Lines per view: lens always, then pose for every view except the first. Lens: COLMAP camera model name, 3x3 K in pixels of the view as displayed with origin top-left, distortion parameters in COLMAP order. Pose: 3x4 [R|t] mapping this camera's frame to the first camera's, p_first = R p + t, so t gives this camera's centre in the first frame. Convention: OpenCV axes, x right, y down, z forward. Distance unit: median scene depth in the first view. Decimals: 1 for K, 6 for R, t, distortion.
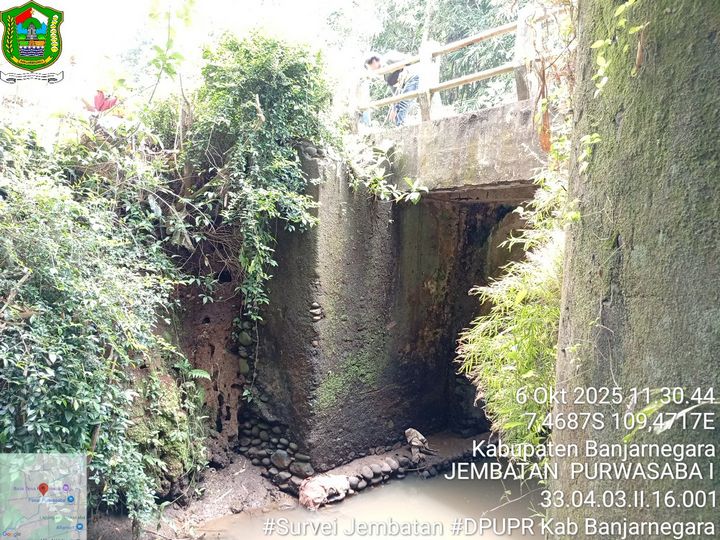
lens RADIAL K [[552.6, 0, 357.8], [0, 552.6, 271.5], [0, 0, 1]] dist [0.112619, -0.228627]
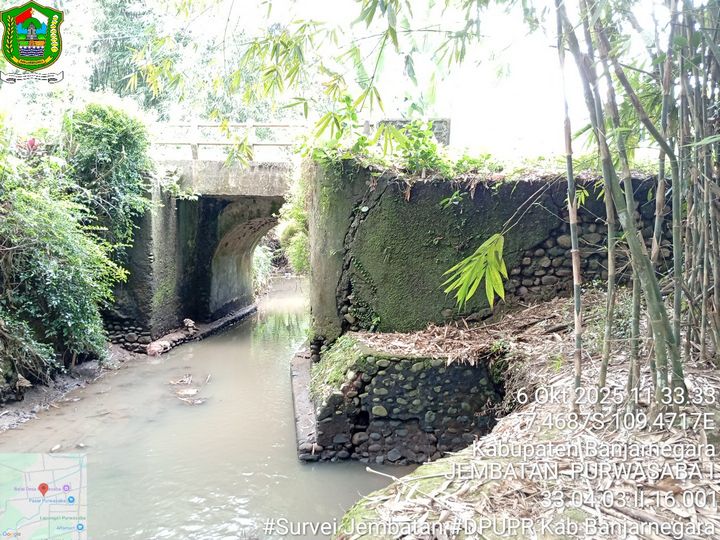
lens RADIAL K [[552.6, 0, 357.8], [0, 552.6, 271.5], [0, 0, 1]] dist [0.112619, -0.228627]
pose [[0.770382, -0.069673, 0.633764, -0.725465], [0.022216, 0.996341, 0.082529, -0.023307], [-0.637195, -0.049499, 0.769111, -0.917700]]
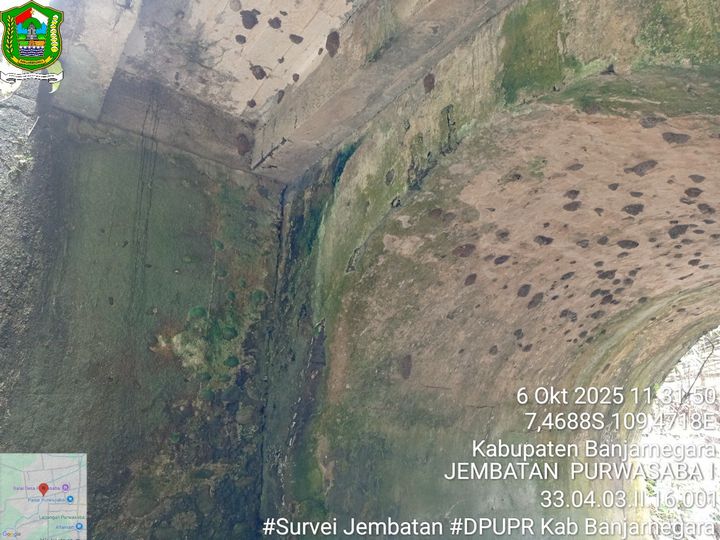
lens RADIAL K [[557.7, 0, 358.0], [0, 557.7, 271.6], [0, 0, 1]] dist [0.114180, -0.244400]
pose [[0.994416, -0.063118, -0.084572, 0.351810], [0.030895, 0.940427, -0.338590, 0.139294], [0.100905, 0.334086, 0.937126, 0.713643]]
